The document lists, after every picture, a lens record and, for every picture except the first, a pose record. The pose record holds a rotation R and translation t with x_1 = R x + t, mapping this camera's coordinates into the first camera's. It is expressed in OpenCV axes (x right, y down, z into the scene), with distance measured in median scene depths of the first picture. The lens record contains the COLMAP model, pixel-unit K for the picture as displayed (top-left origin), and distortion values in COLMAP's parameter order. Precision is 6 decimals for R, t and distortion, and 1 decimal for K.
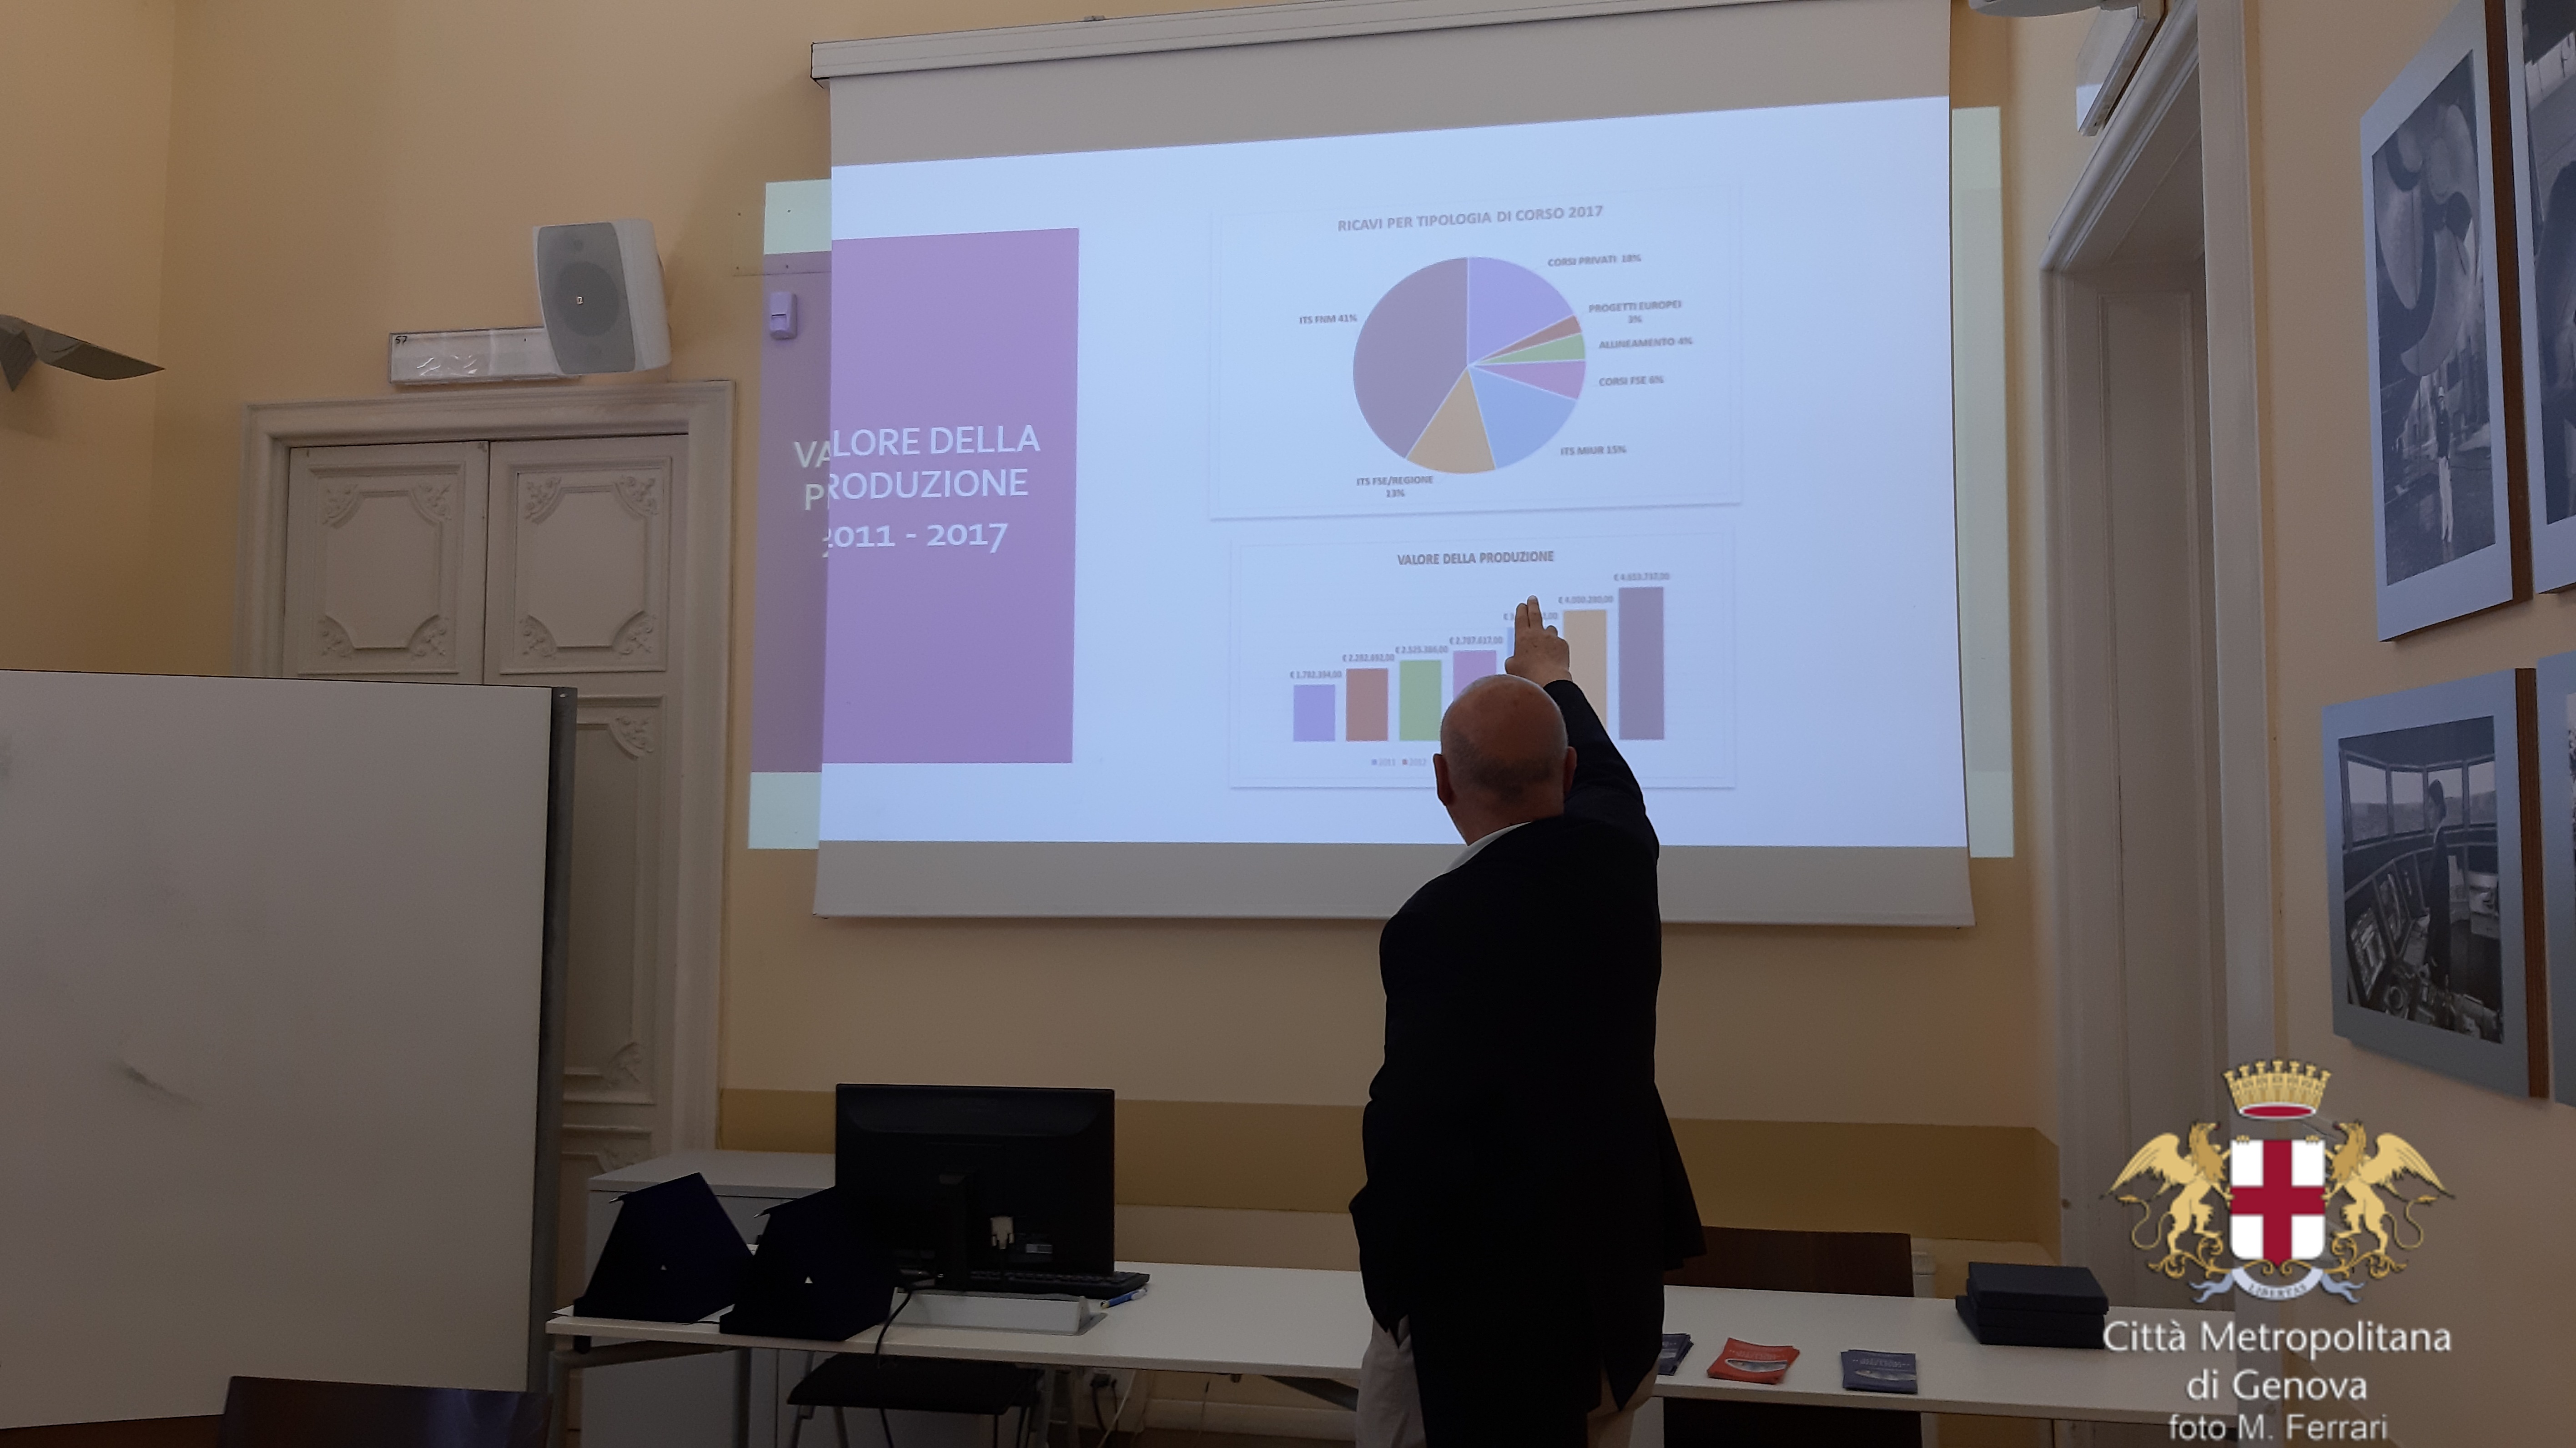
lens RADIAL K [[2046.8, 0, 1288.6], [0, 2046.8, 714.6], [0, 0, 1]] dist [0.059924, -0.110895]
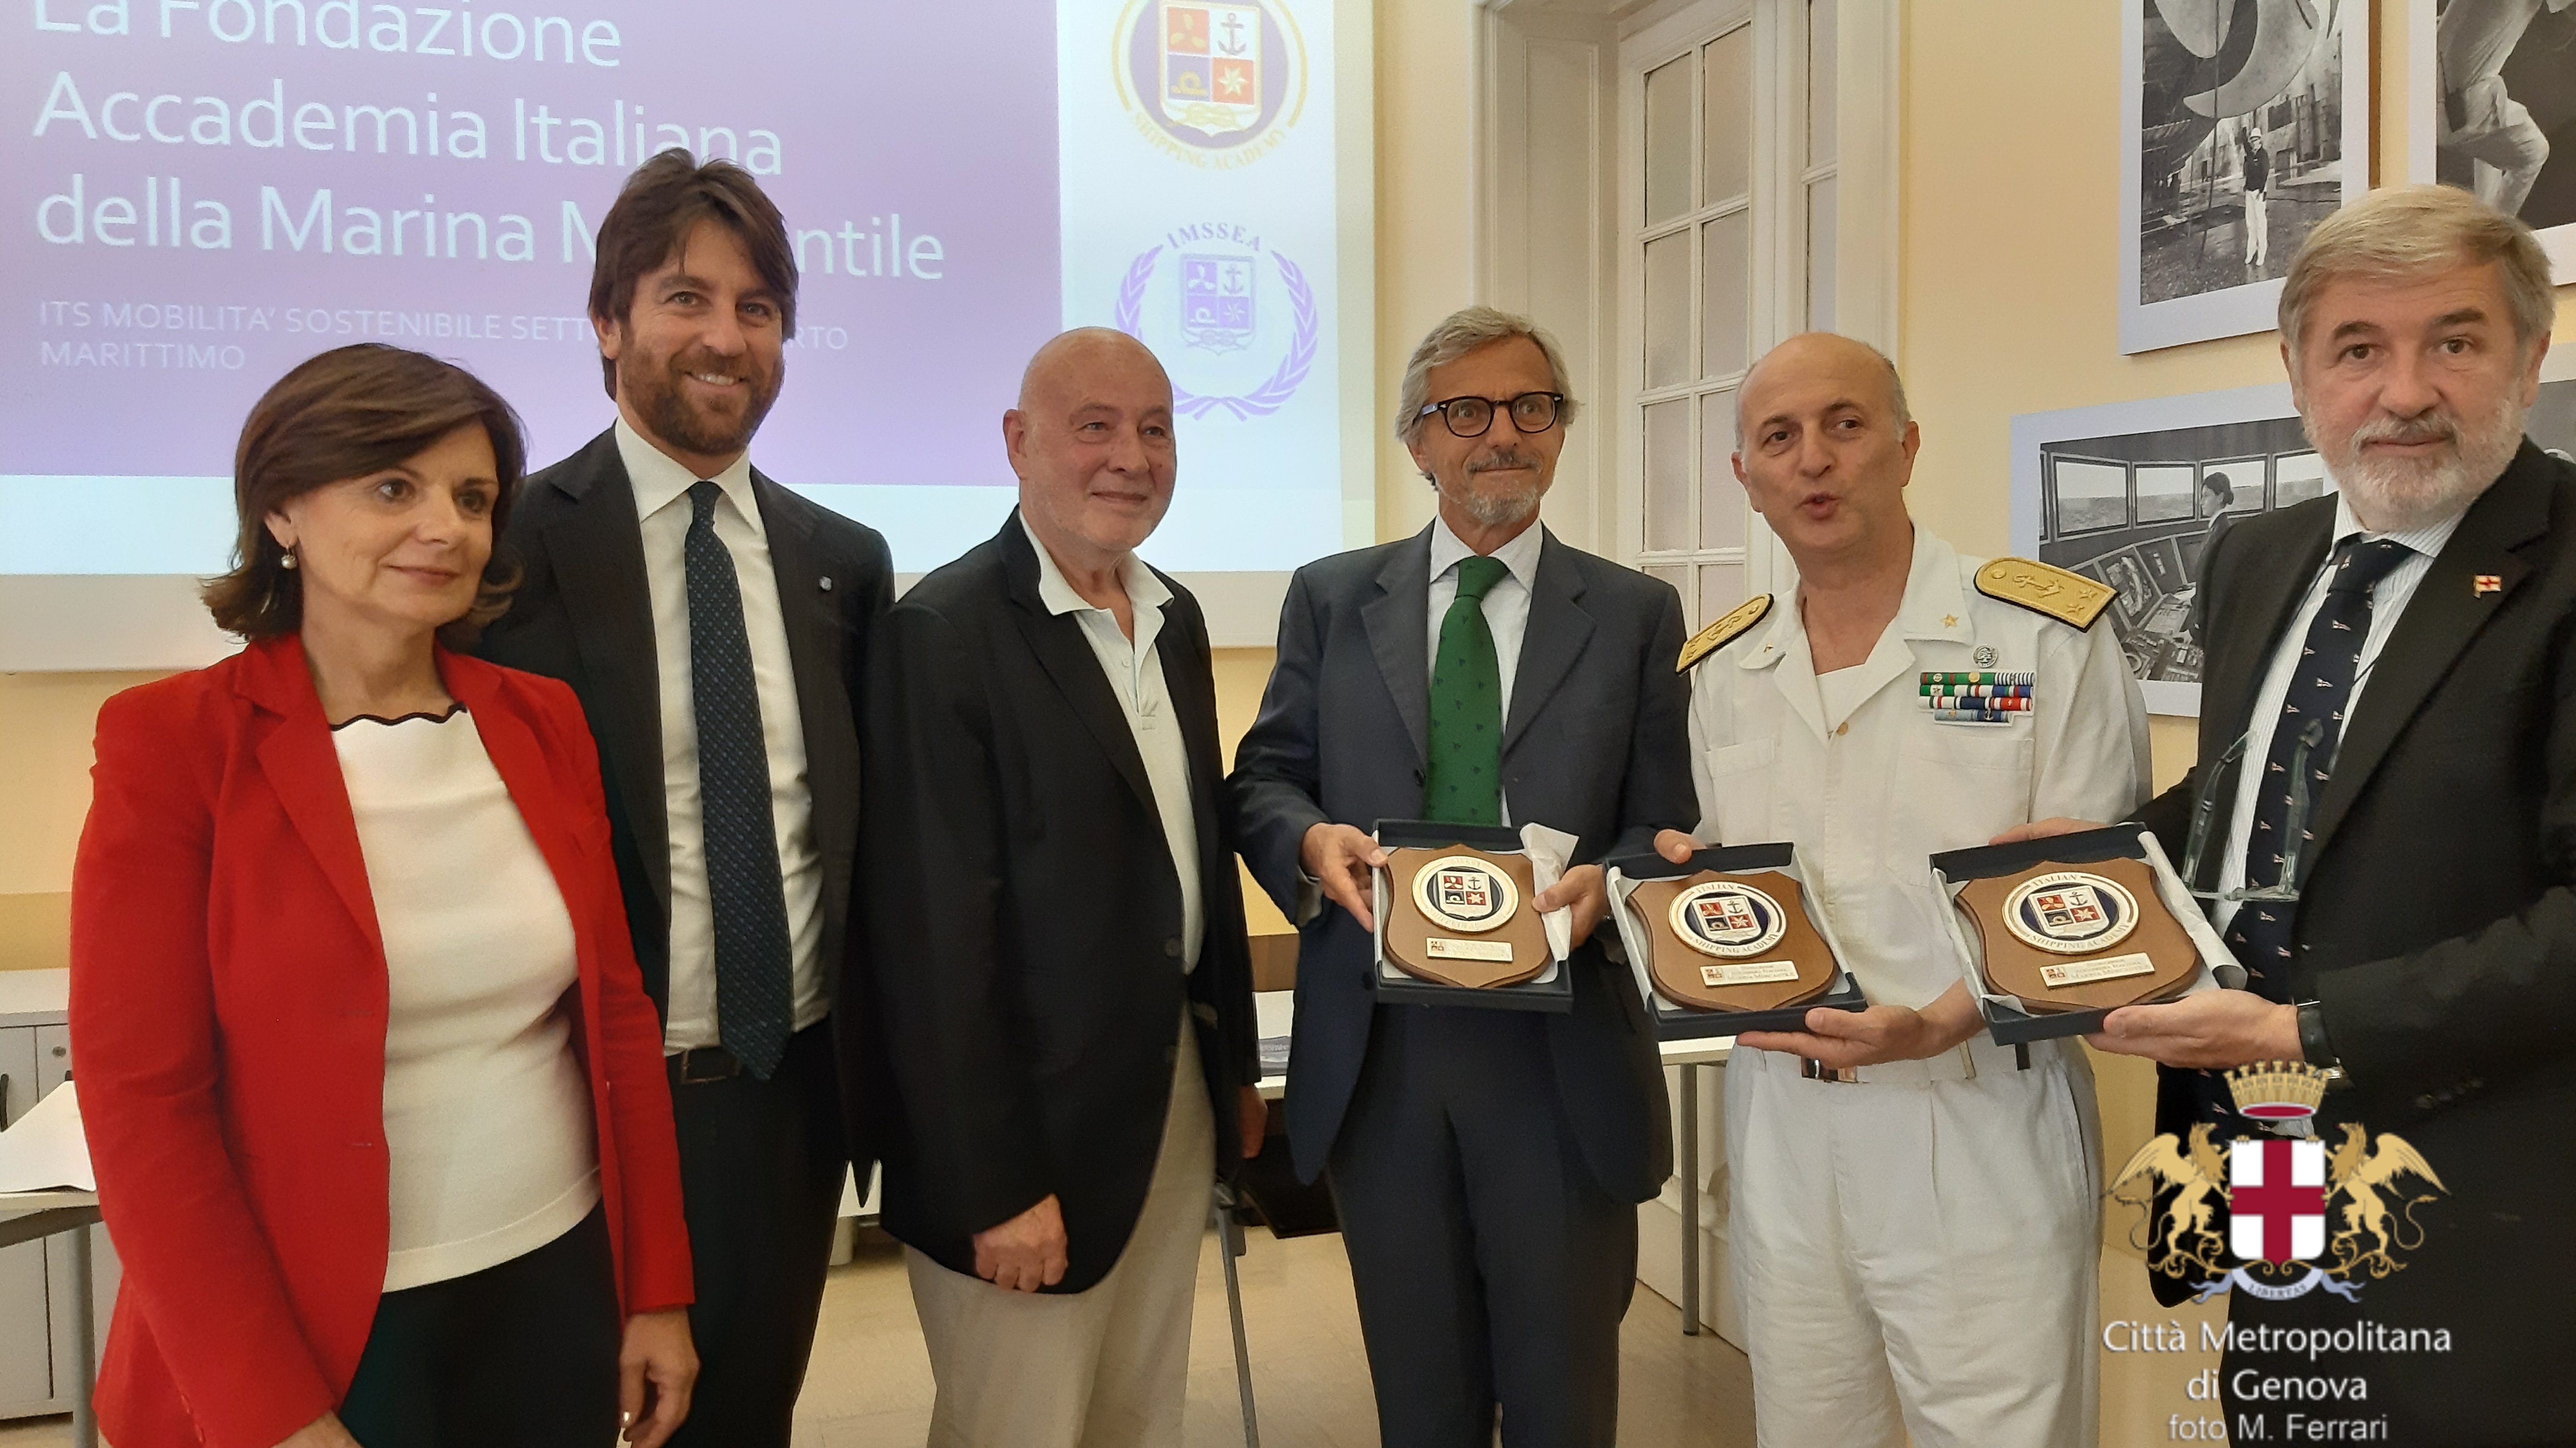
lens RADIAL K [[2046.8, 0, 1304.4], [0, 2046.8, 706.8], [0, 0, 1]] dist [0.059924, -0.110895]
pose [[0.867986, -0.042382, 0.494777, -0.198354], [-0.015770, 0.993496, 0.112769, 0.016488], [-0.496338, -0.105684, 0.861672, 0.097089]]
